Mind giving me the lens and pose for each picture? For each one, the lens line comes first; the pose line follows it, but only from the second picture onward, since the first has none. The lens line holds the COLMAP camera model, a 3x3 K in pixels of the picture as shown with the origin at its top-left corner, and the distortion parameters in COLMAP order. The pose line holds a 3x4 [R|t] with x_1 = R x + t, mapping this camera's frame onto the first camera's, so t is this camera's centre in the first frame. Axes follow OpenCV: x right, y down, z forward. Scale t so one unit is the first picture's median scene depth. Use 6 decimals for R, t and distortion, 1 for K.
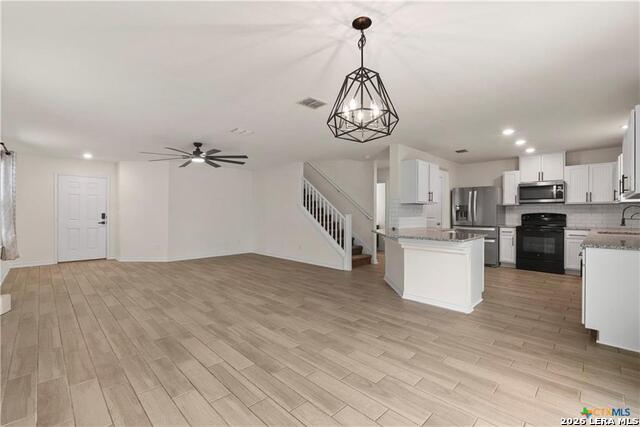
lens RADIAL K [[280.7, 0, 317.3], [0, 280.7, 215.6], [0, 0, 1]] dist [0.003372, 0.000457]
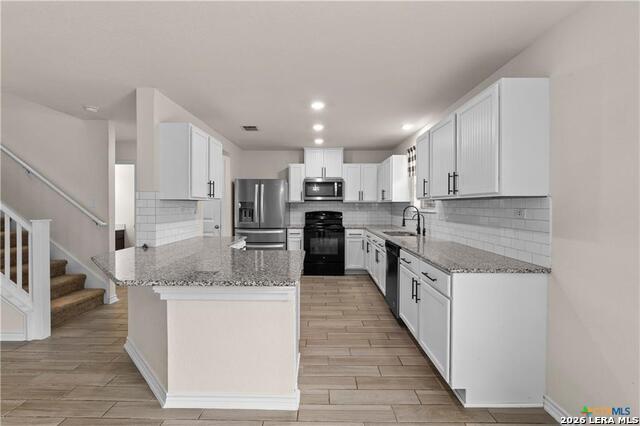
lens RADIAL K [[290.7, 0, 316.7], [0, 290.7, 209.0], [0, 0, 1]] dist [0.000303, 0.000252]
pose [[0.711181, -0.008601, 0.702956, 0.096887], [0.008022, 0.999959, 0.004119, -0.020375], [-0.702963, 0.002710, 0.711221, 0.316889]]
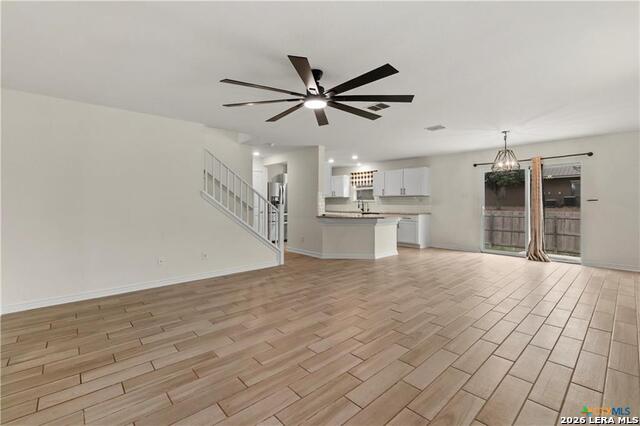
lens RADIAL K [[280.7, 0, 315.7], [0, 280.7, 203.5], [0, 0, 1]] dist [0.003372, 0.000457]
pose [[0.046649, -0.008669, 0.998874, -0.801446], [0.011843, 0.999897, 0.008125, -0.013701], [-0.998841, 0.011450, 0.046747, 0.818425]]
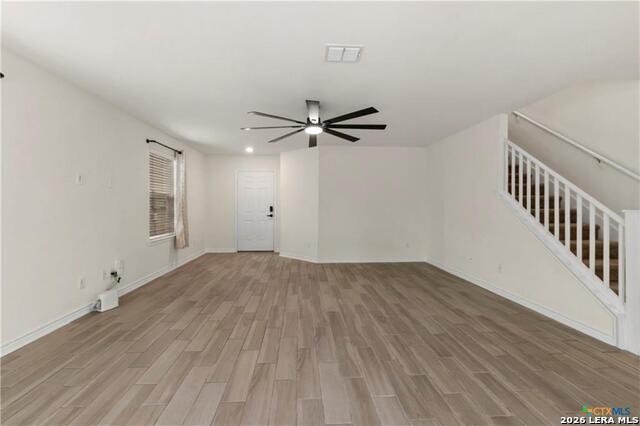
lens RADIAL K [[280.7, 0, 317.0], [0, 280.7, 203.7], [0, 0, 1]] dist [0.003372, 0.000457]
pose [[0.758612, -0.005181, -0.651522, 0.029950], [-0.006189, 0.999866, -0.015157, -0.003473], [0.651513, 0.015530, 0.758478, 0.402031]]
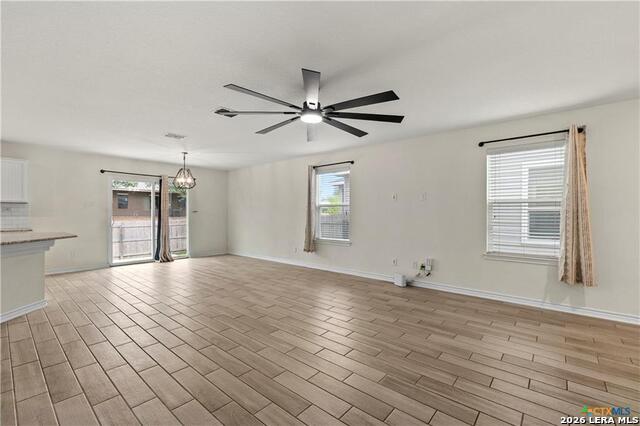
lens RADIAL K [[280.7, 0, 317.5], [0, 280.7, 216.8], [0, 0, 1]] dist [0.003372, 0.000457]
pose [[-0.996144, -0.006799, -0.087472, -0.322798], [-0.008986, 0.999656, 0.024629, -0.018118], [0.087274, 0.025320, -0.995863, 1.305077]]
